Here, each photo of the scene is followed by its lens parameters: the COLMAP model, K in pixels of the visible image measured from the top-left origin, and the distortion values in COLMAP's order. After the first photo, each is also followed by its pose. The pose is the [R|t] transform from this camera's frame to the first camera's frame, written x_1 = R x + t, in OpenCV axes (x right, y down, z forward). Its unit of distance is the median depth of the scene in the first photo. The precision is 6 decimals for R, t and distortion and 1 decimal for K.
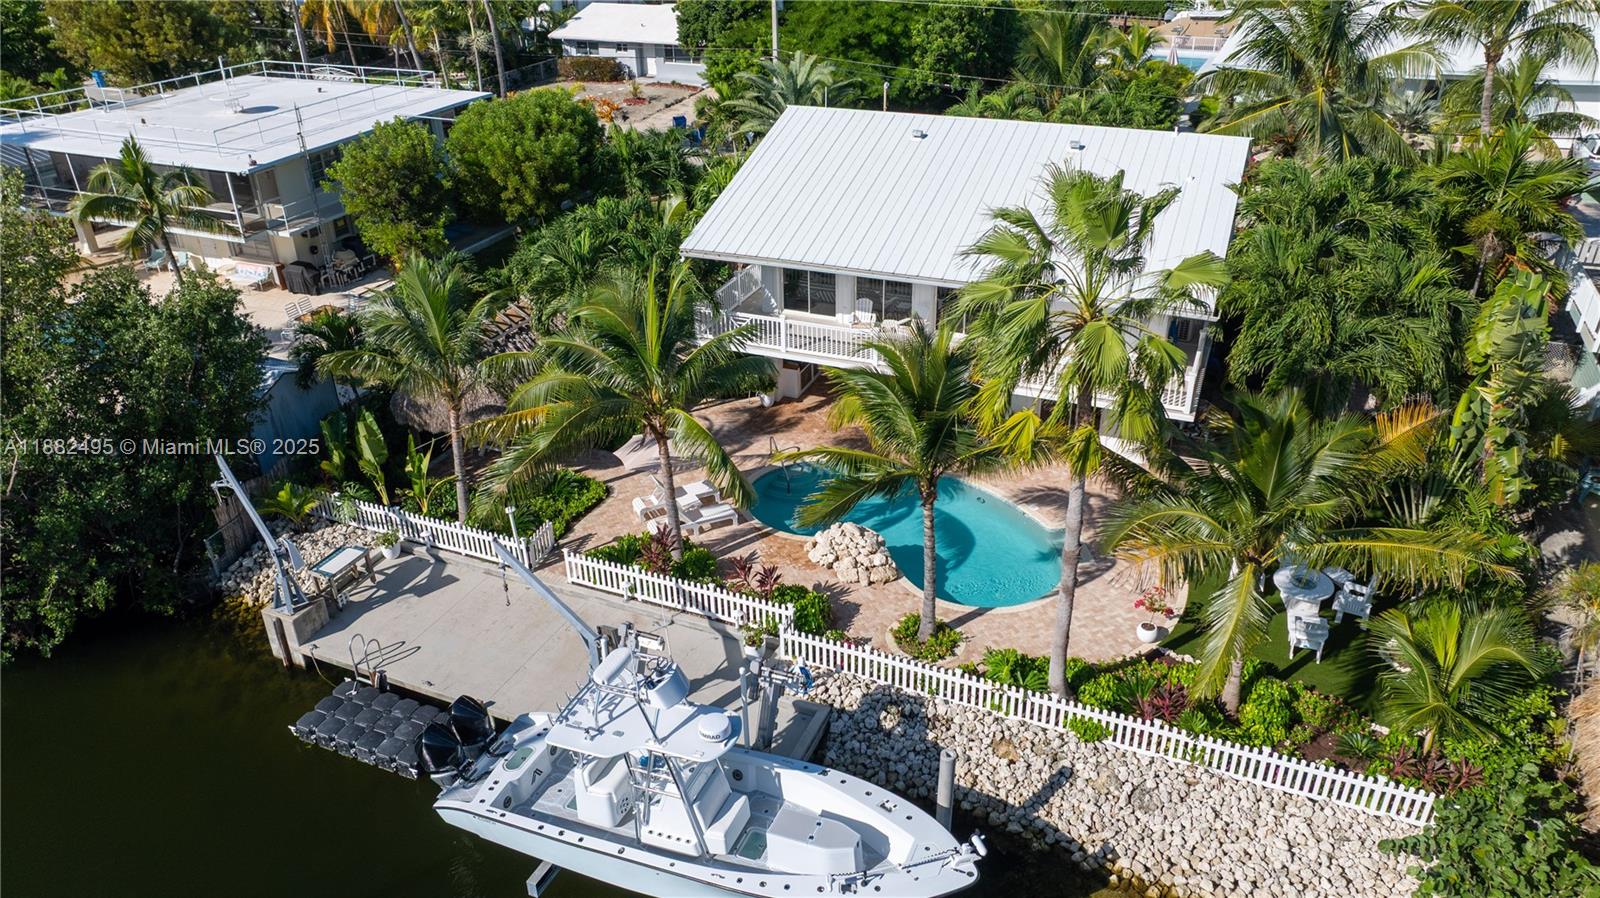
lens RADIAL K [[1126.3, 0, 800.0], [0, 1126.3, 449.0], [0, 0, 1]] dist [-0.025415, 0.020431]
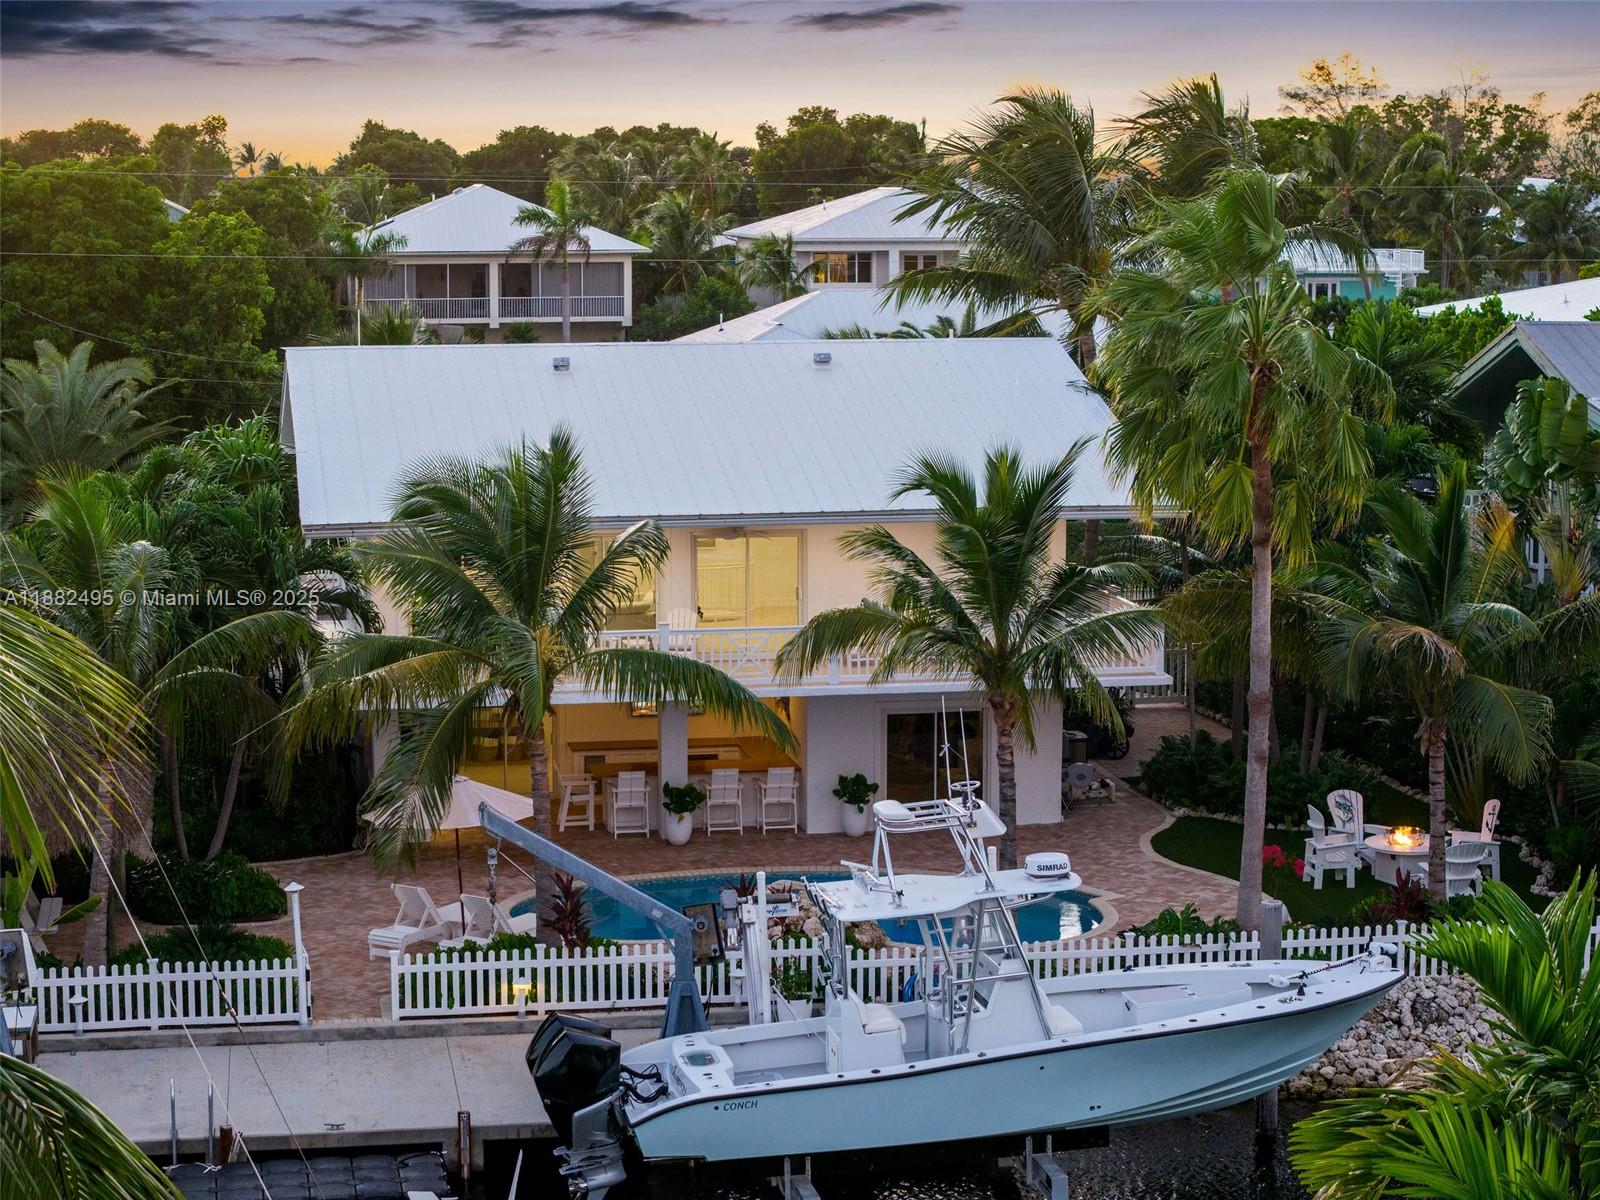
lens RADIAL K [[3254.7, 0, 794.0], [0, 3254.7, 535.6], [0, 0, 1]] dist [-0.592676, 5.164524]
pose [[0.836108, -0.044564, 0.546751, -0.926990], [0.250652, 0.917602, -0.308514, 0.452304], [-0.487951, 0.394995, 0.778385, -0.428952]]
